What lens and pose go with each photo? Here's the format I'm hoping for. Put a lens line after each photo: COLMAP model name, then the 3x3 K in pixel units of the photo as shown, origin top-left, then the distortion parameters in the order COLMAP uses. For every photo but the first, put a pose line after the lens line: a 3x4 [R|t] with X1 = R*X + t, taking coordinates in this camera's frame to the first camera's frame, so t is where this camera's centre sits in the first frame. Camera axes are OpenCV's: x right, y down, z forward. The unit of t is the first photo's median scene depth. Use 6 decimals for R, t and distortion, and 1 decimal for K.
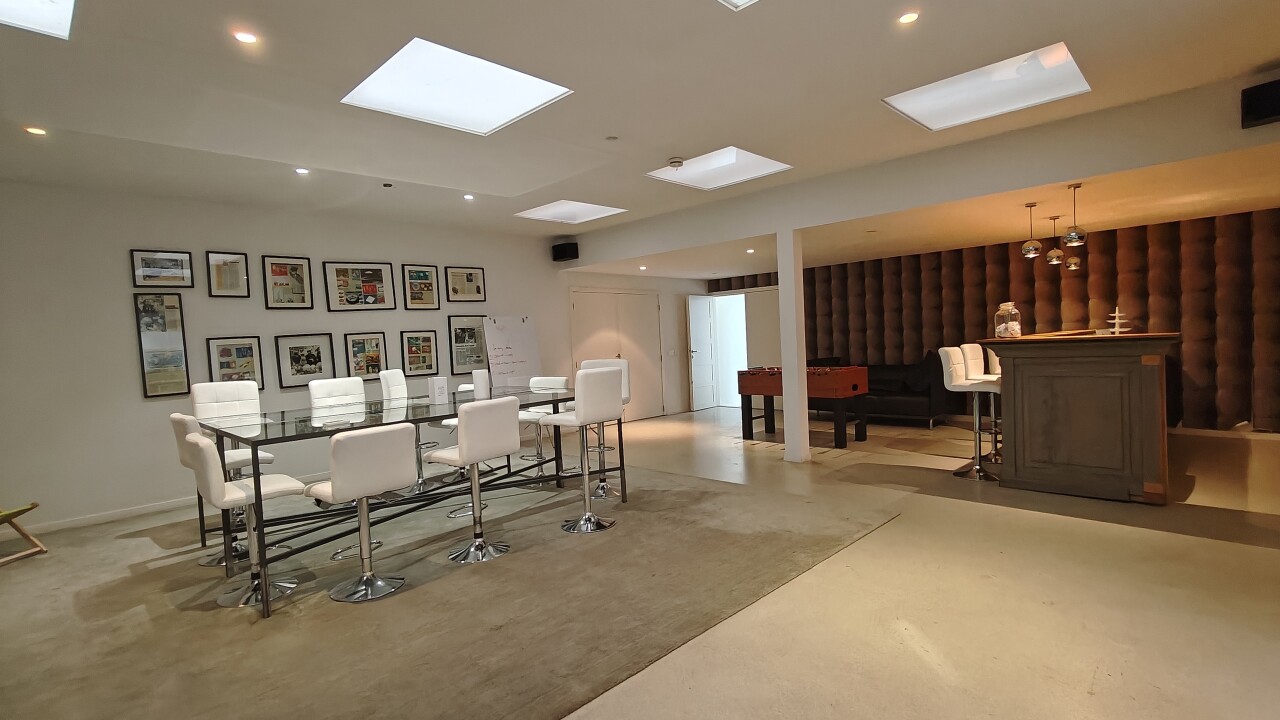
lens RADIAL K [[602.8, 0, 641.5], [0, 602.8, 363.7], [0, 0, 1]] dist [0.004498, 0.003154]
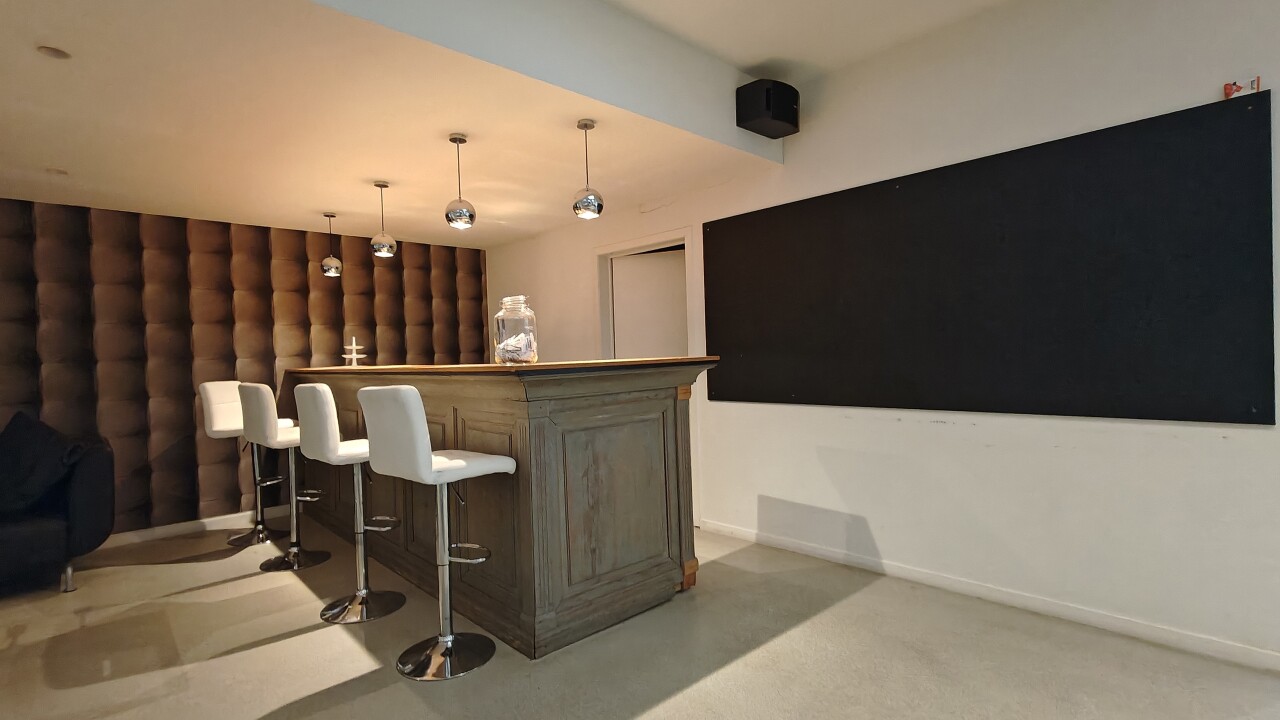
lens RADIAL K [[602.8, 0, 639.7], [0, 602.8, 357.8], [0, 0, 1]] dist [0.004498, 0.003154]
pose [[0.059558, 0.037376, 0.997525, 0.071818], [0.070041, 0.996679, -0.041526, -0.014357], [-0.995765, 0.072341, 0.056742, 0.682398]]
